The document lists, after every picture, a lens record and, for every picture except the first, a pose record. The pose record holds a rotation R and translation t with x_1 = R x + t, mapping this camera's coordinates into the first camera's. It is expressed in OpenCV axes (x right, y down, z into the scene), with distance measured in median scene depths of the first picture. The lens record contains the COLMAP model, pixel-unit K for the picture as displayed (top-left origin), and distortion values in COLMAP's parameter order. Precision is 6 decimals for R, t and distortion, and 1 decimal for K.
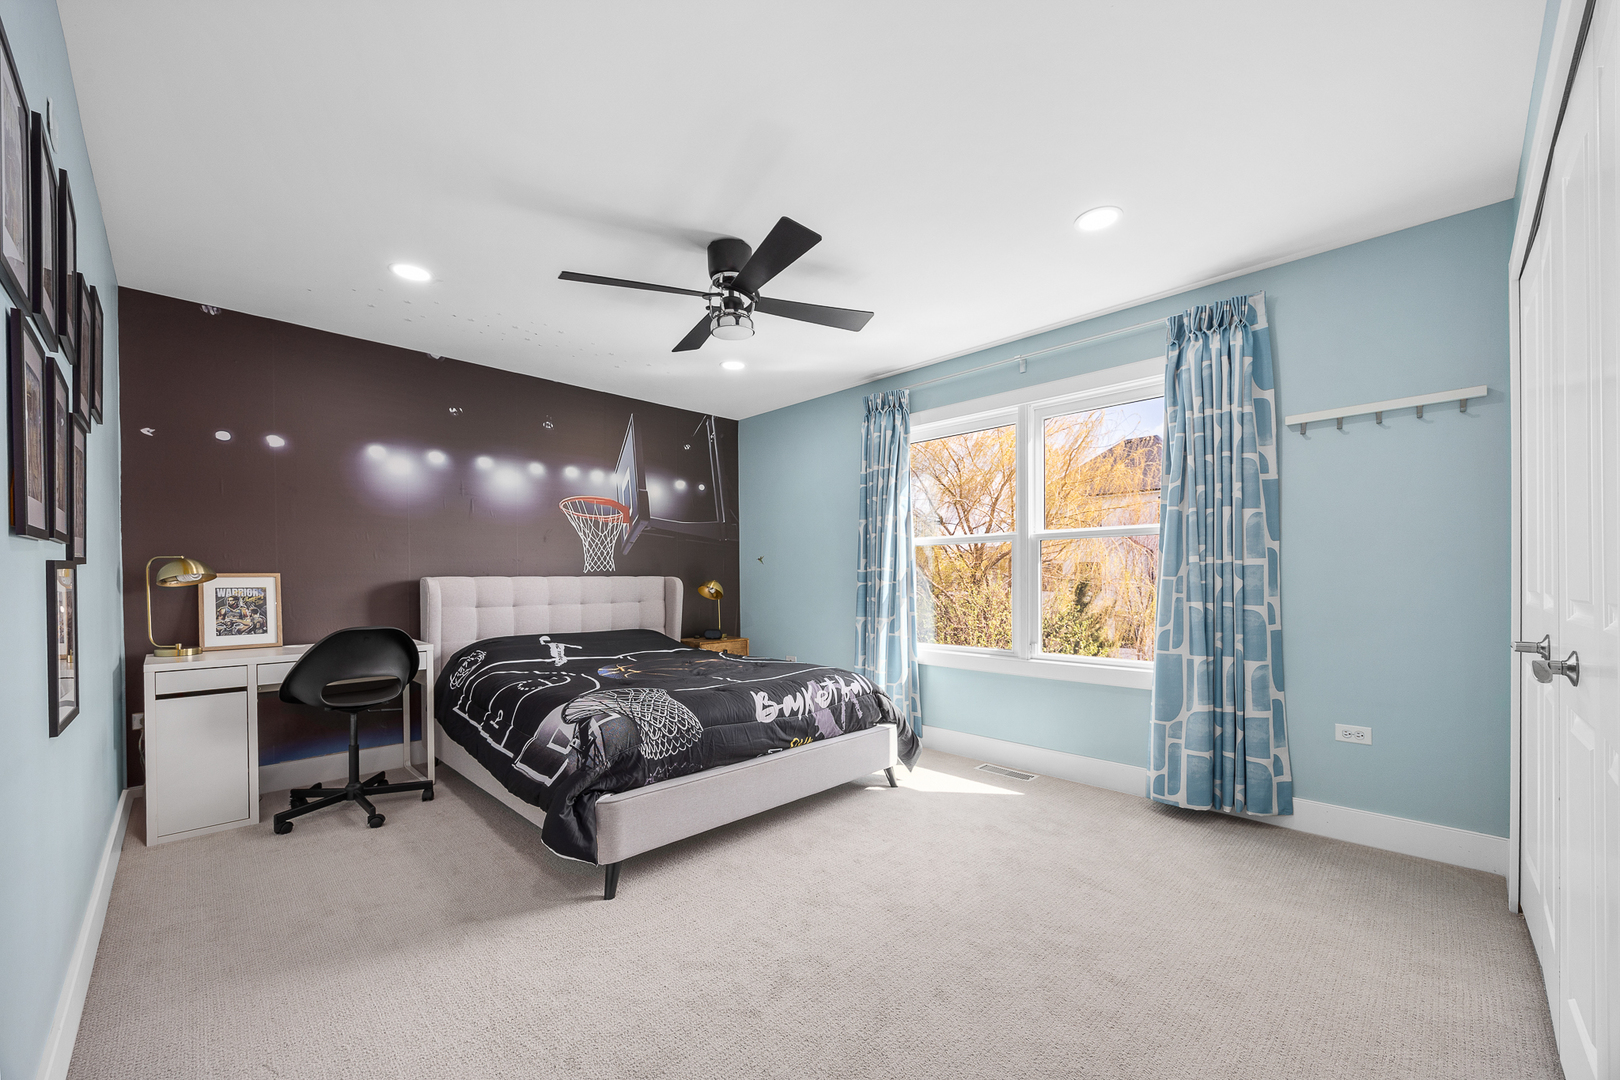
lens RADIAL K [[633.0, 0, 814.6], [0, 633.0, 580.8], [0, 0, 1]] dist [0.000409, -0.000009]
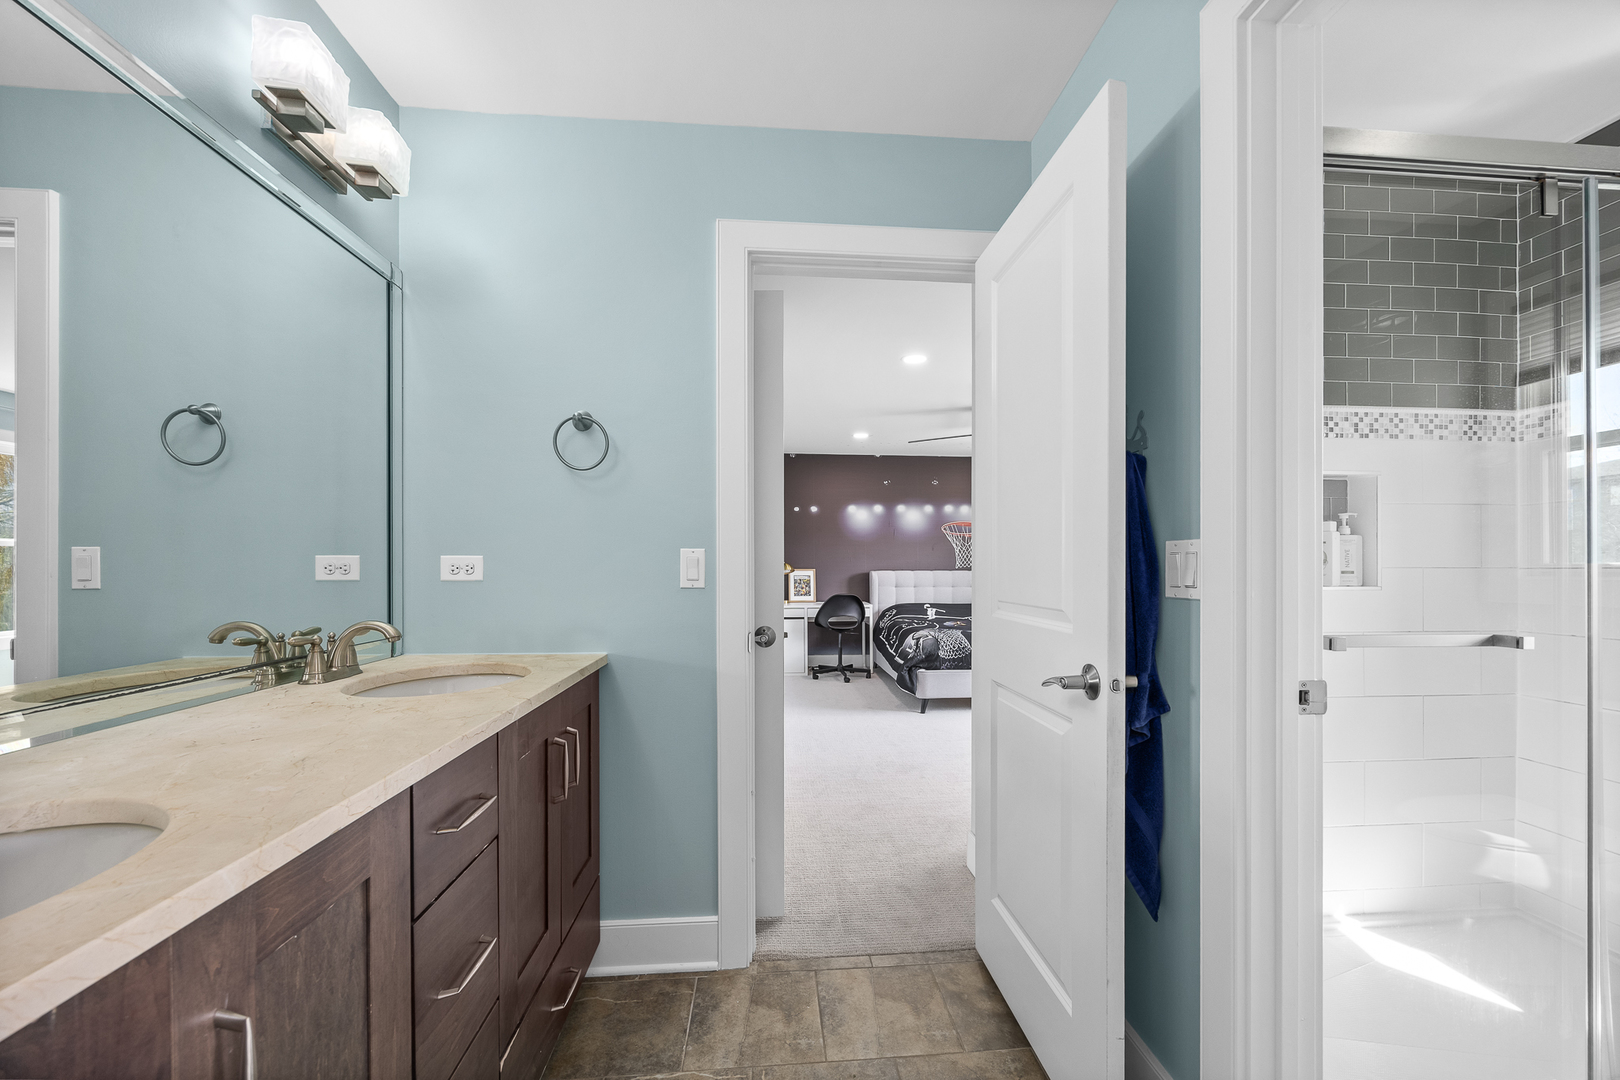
lens RADIAL K [[655.3, 0, 813.4], [0, 655.3, 570.3], [0, 0, 1]] dist [-0.000212, -0.000038]
pose [[0.759945, 0.010319, -0.649905, 0.656512], [-0.006082, 0.999943, 0.008765, -0.028686], [0.649959, -0.002708, 0.759965, -0.765086]]
